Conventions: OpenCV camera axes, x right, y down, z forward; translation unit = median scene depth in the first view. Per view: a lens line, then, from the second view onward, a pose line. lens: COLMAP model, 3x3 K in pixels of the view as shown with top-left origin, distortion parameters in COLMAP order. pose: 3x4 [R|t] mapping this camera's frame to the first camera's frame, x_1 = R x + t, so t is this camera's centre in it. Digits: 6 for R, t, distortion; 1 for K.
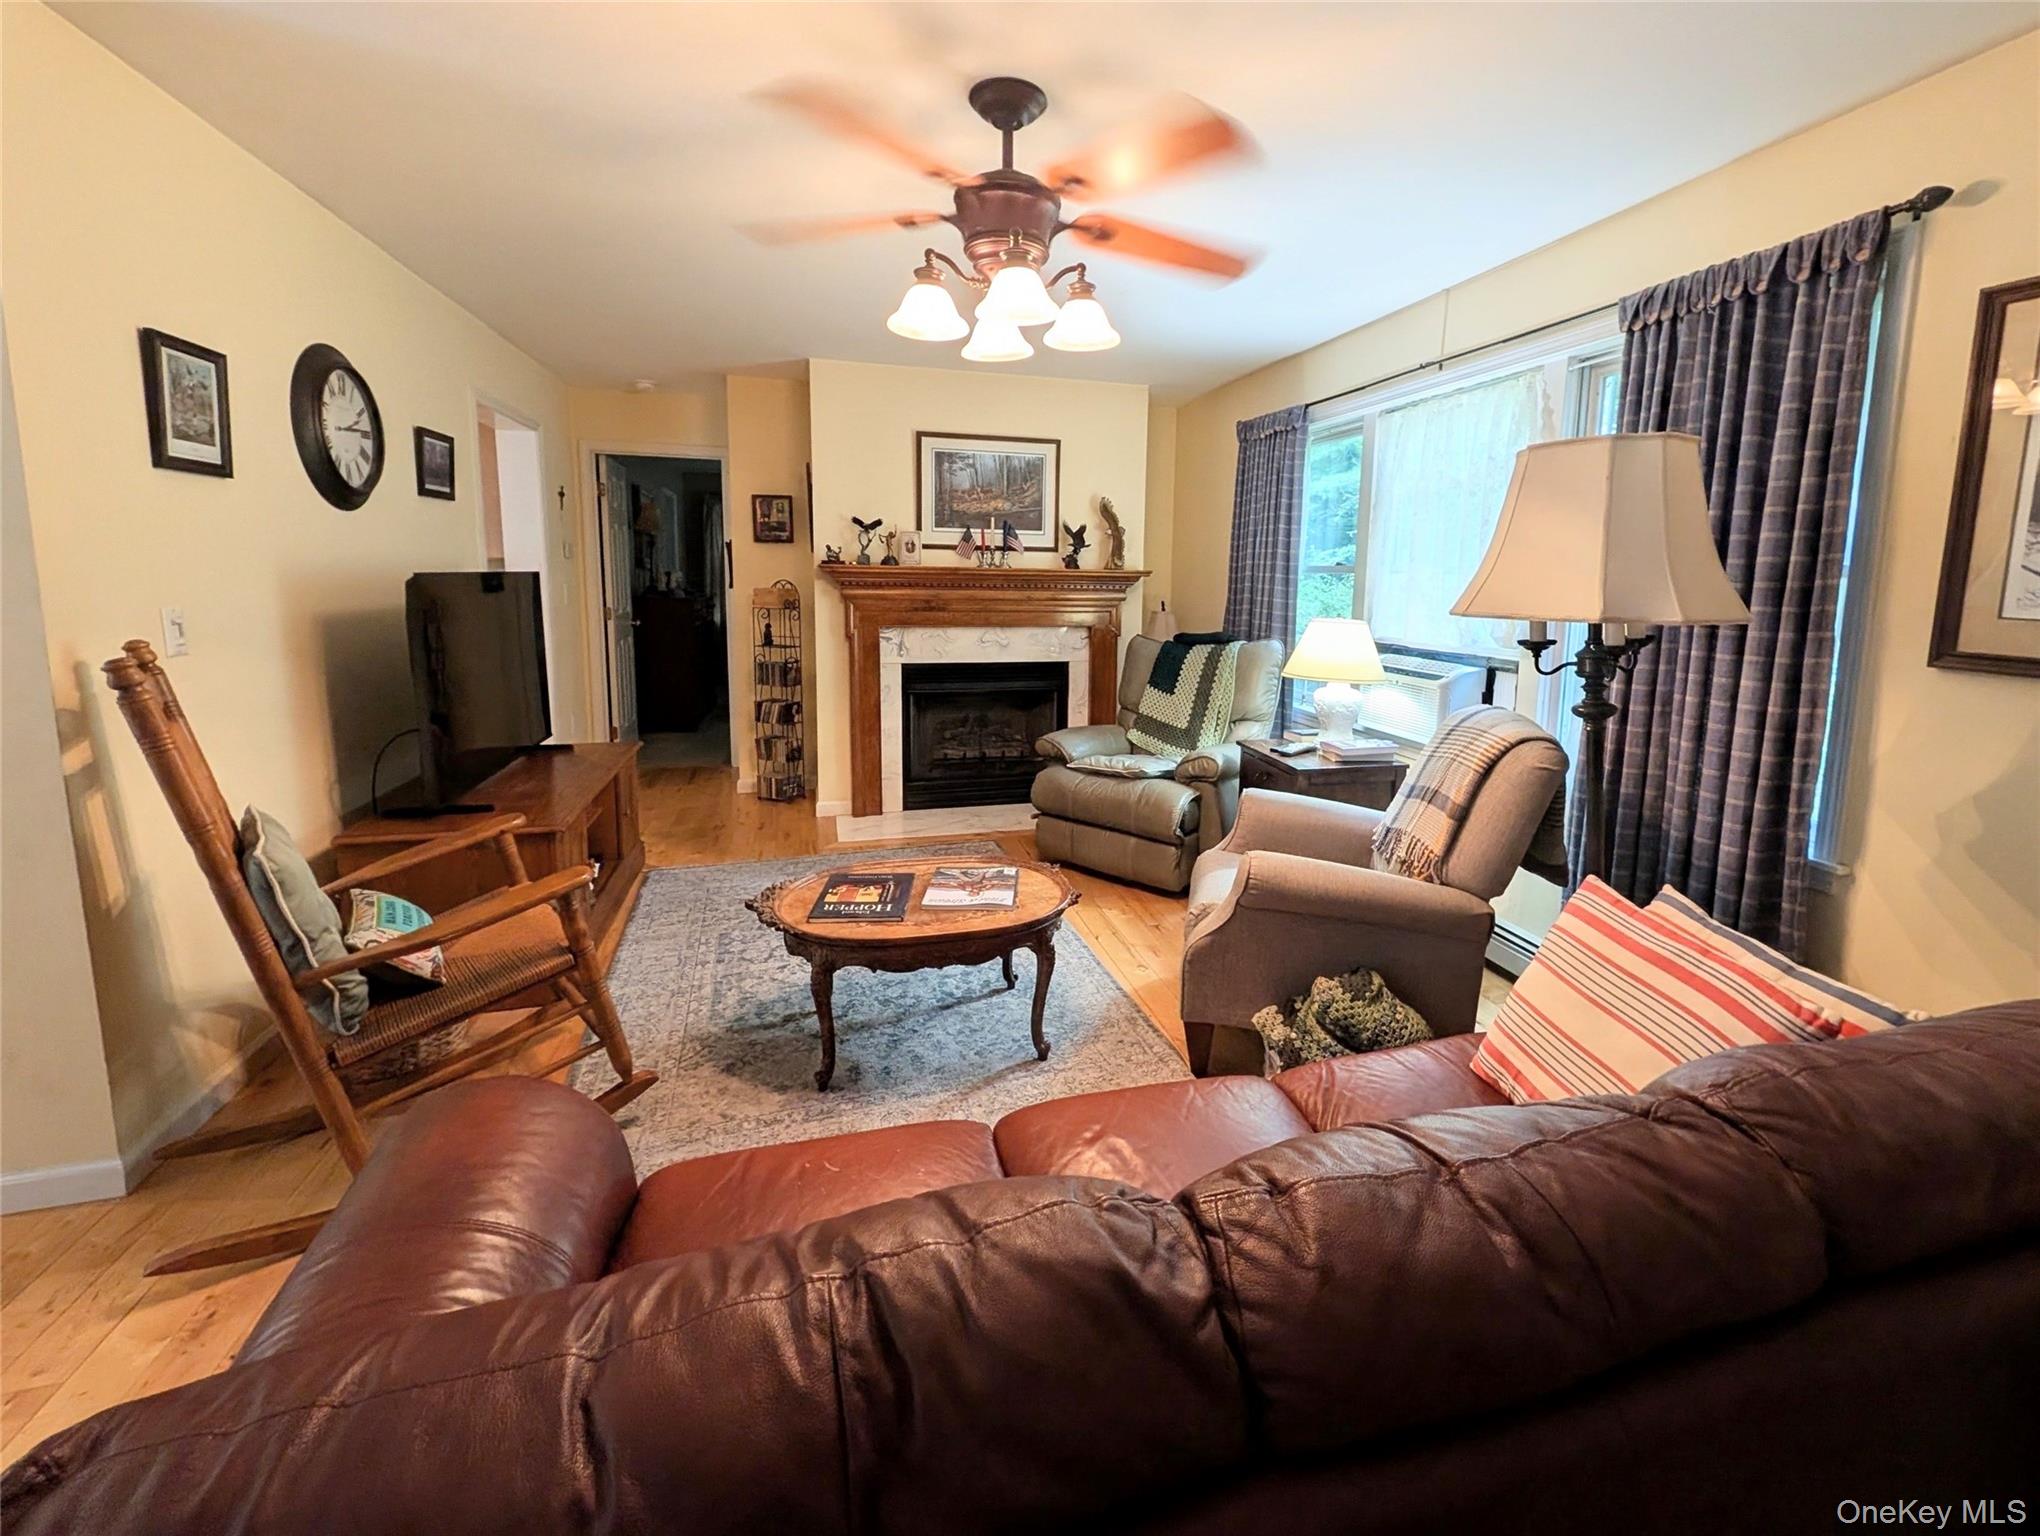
lens RADIAL K [[886.2, 0, 1114.8], [0, 886.2, 684.3], [0, 0, 1]] dist [-0.000326, -0.000175]
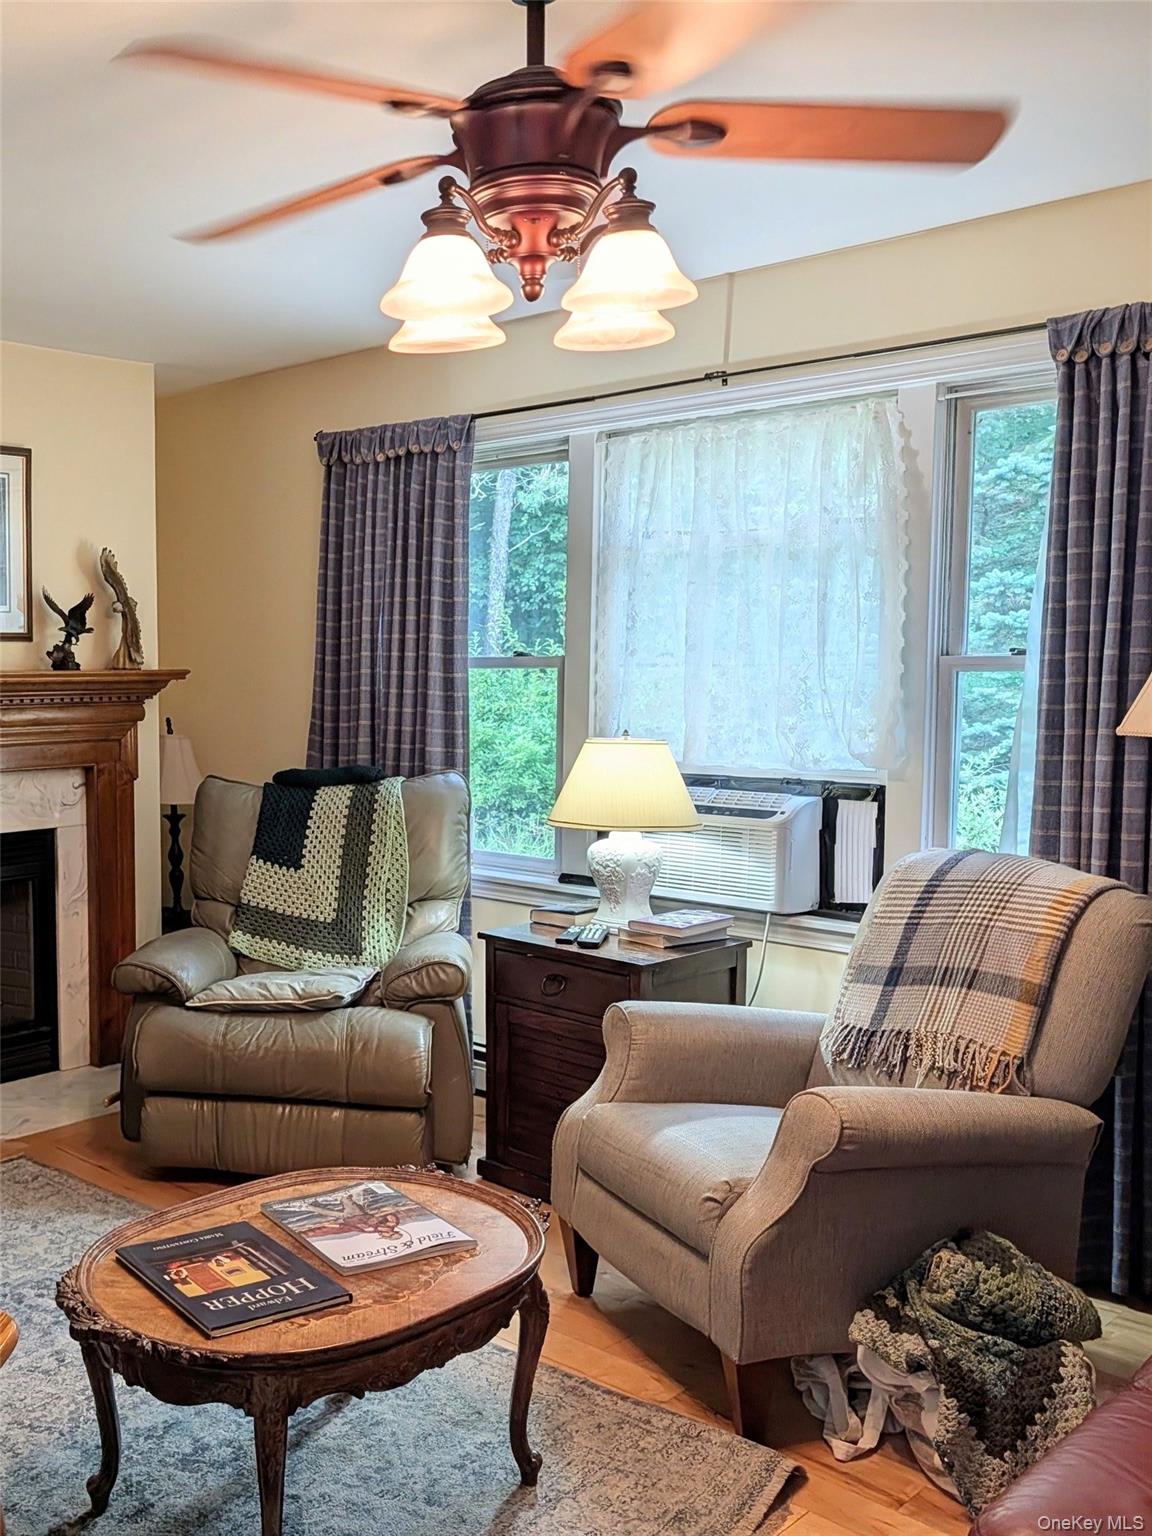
lens RADIAL K [[1452.5, 0, 350.9], [0, 1452.5, 777.2], [0, 0, 1]] dist [0.015219, -0.017189]
pose [[0.904023, -0.060186, 0.423226, -0.380847], [0.076121, 0.996881, -0.020832, -0.033579], [-0.420652, 0.051048, 0.905785, 0.073325]]
